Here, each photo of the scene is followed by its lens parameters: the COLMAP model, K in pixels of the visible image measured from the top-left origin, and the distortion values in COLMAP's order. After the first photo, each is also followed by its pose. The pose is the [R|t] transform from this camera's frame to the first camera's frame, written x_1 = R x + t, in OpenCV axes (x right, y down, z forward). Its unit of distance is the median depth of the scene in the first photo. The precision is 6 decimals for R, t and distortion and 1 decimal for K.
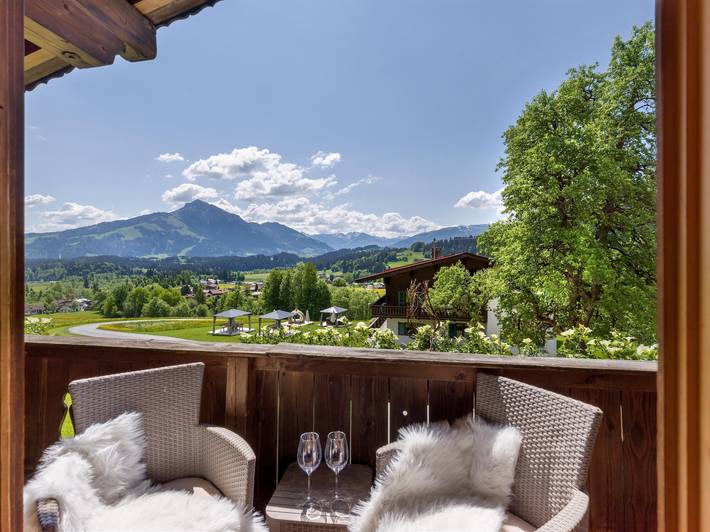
lens RADIAL K [[550.3, 0, 355.0], [0, 550.3, 266.0], [0, 0, 1]] dist [-0.063235, 0.113394]
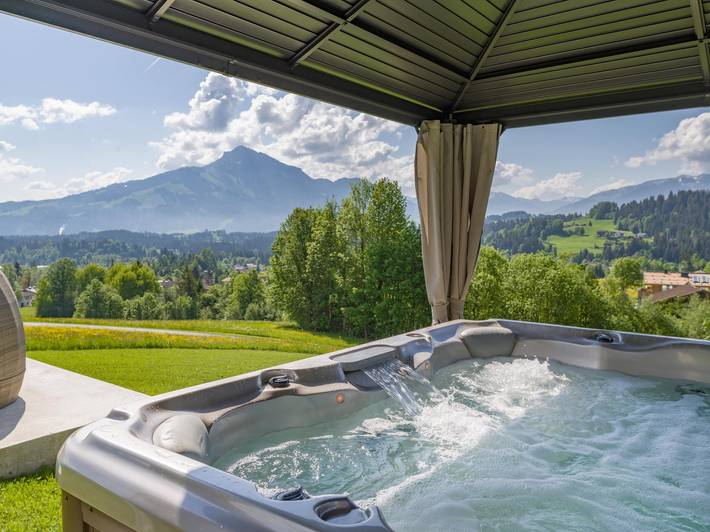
lens RADIAL K [[550.3, 0, 355.0], [0, 550.3, 266.0], [0, 0, 1]] dist [-0.063235, 0.113394]
pose [[0.978741, 0.012387, -0.204728, -0.018197], [-0.017577, 0.999568, -0.023553, 0.038605], [0.204347, 0.026651, 0.978536, 0.409946]]
